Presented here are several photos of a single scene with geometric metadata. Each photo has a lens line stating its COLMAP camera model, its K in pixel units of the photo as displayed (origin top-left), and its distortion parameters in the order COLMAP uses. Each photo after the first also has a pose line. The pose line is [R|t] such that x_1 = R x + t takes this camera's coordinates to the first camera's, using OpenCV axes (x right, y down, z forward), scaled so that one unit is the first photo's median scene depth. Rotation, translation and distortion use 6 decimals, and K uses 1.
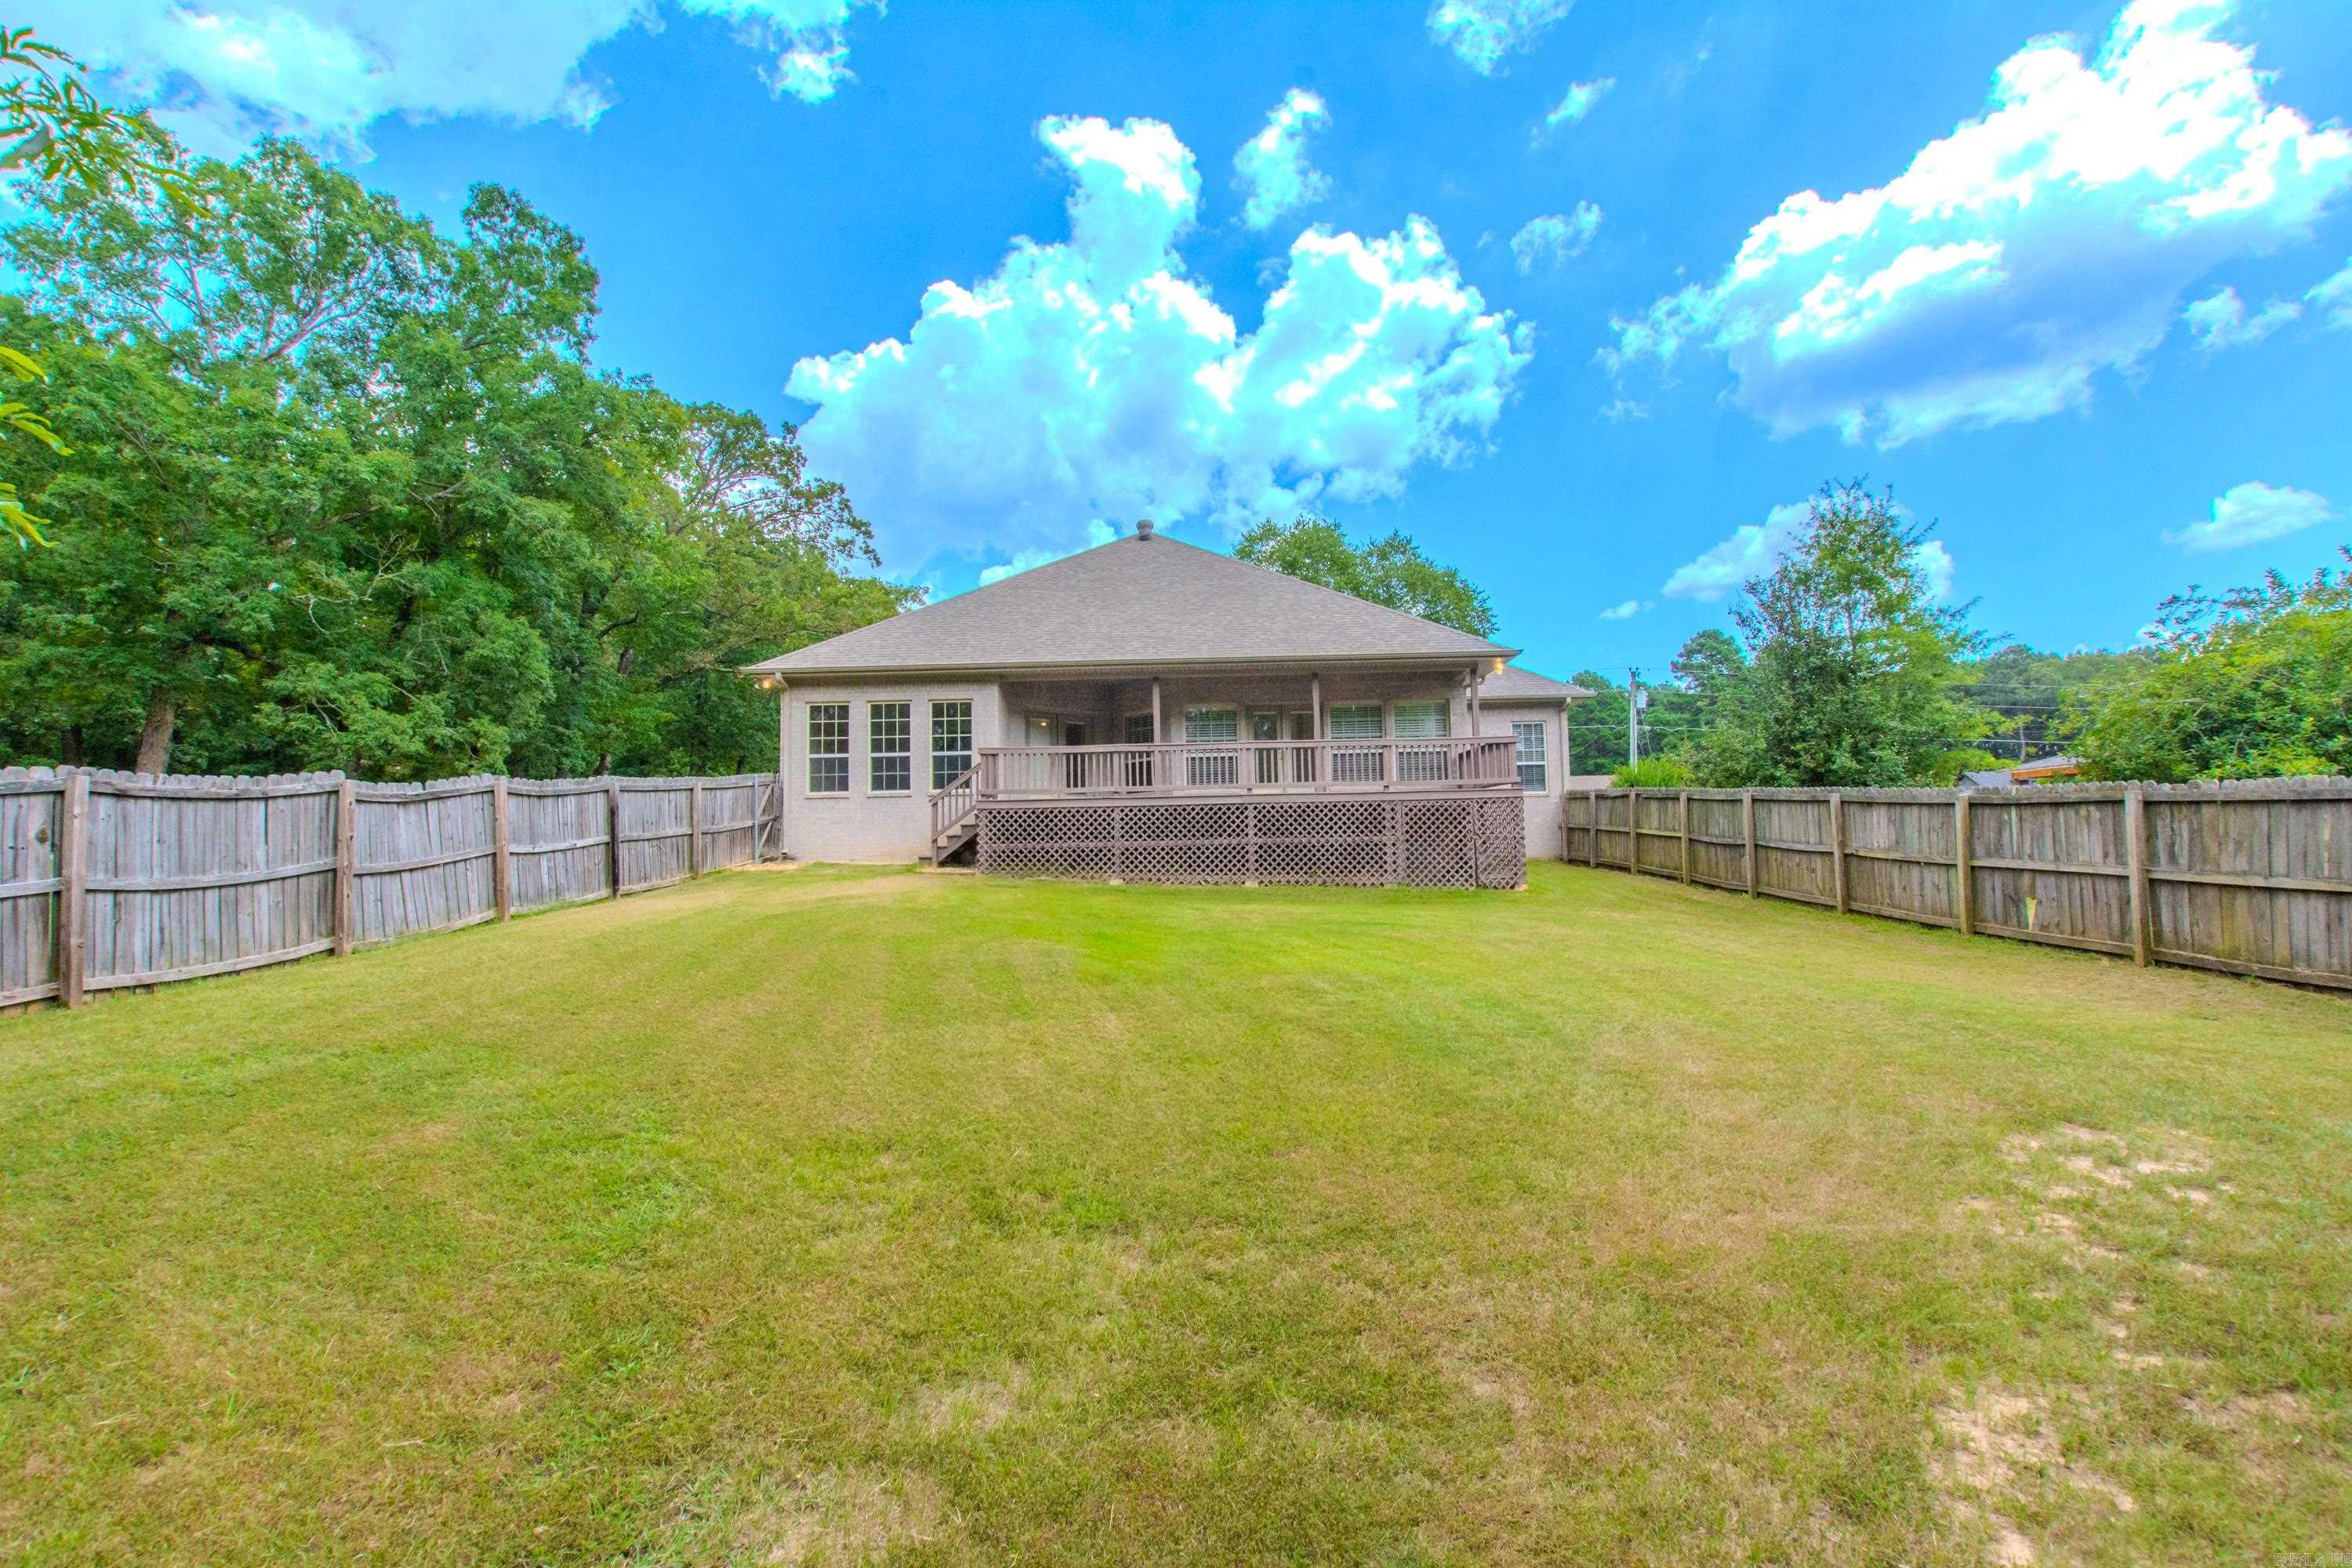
lens RADIAL K [[1011.2, 0, 1182.0], [0, 1011.2, 785.2], [0, 0, 1]] dist [-0.001435, 0.000437]
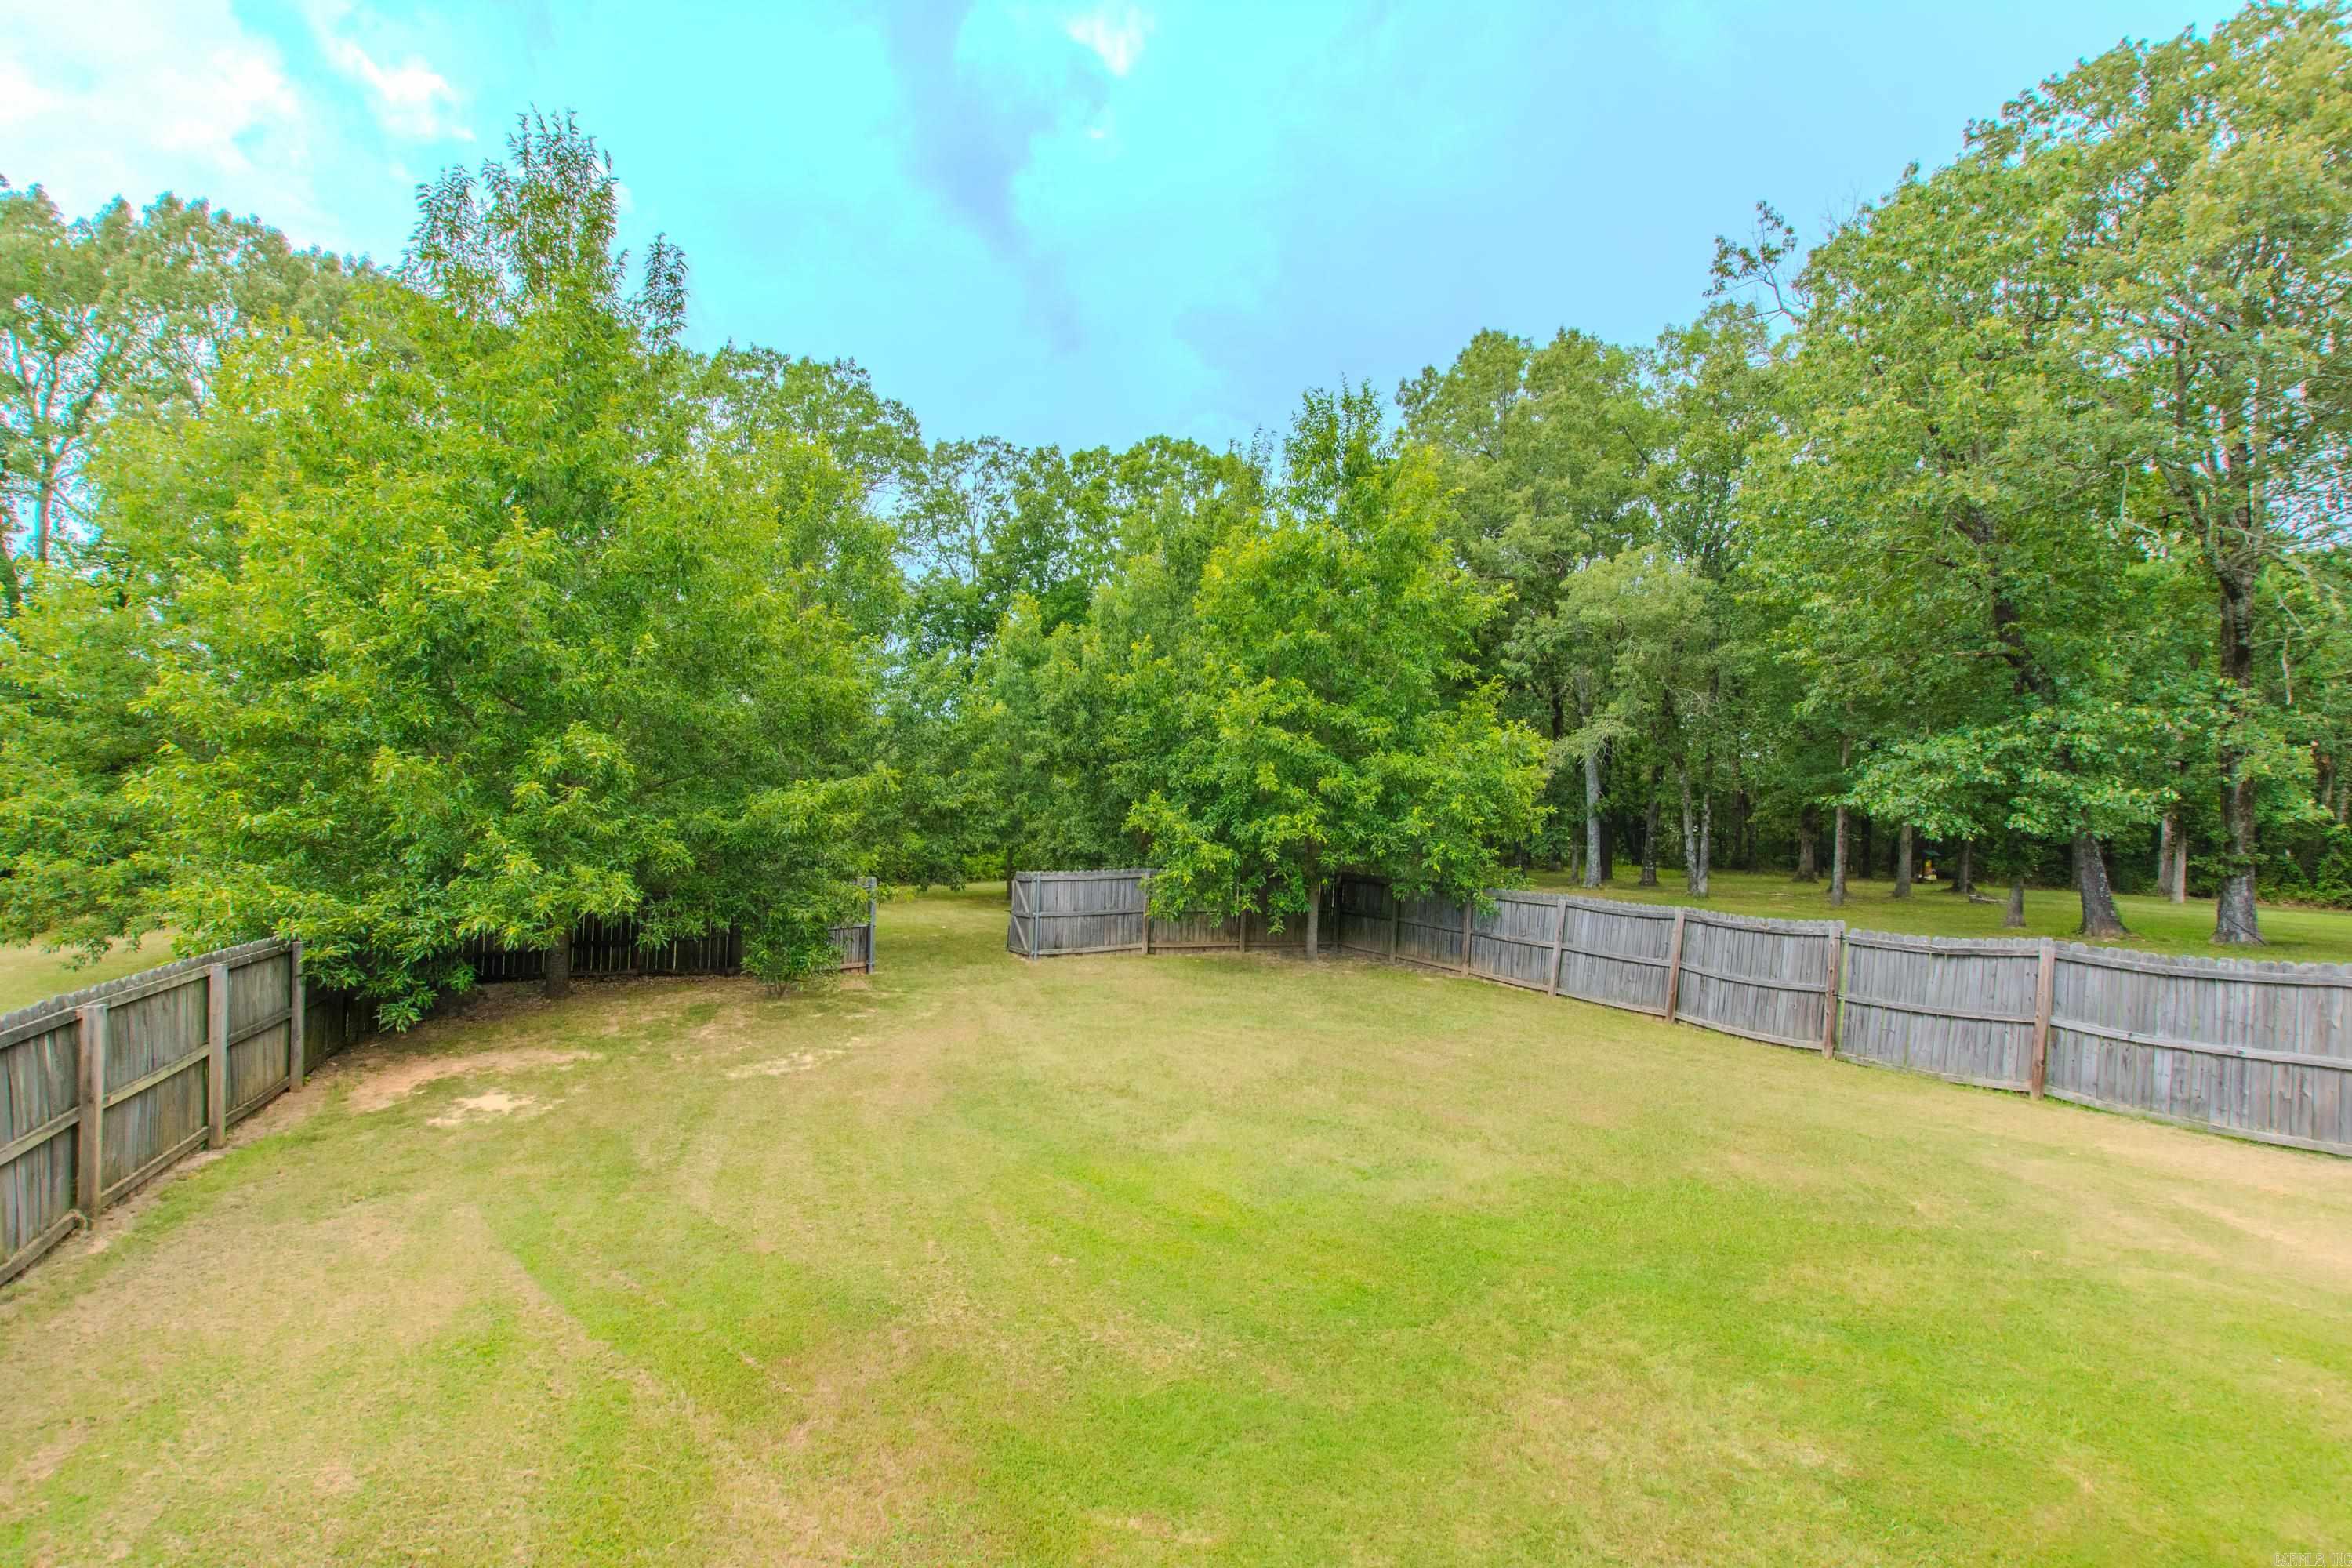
lens RADIAL K [[1011.2, 0, 1169.6], [0, 1011.2, 806.6], [0, 0, 1]] dist [-0.001435, 0.000437]
pose [[-0.895620, -0.012801, -0.444636, 0.516076], [-0.004410, 0.999792, -0.019903, -0.125664], [0.444798, -0.015864, -0.895490, 1.687744]]
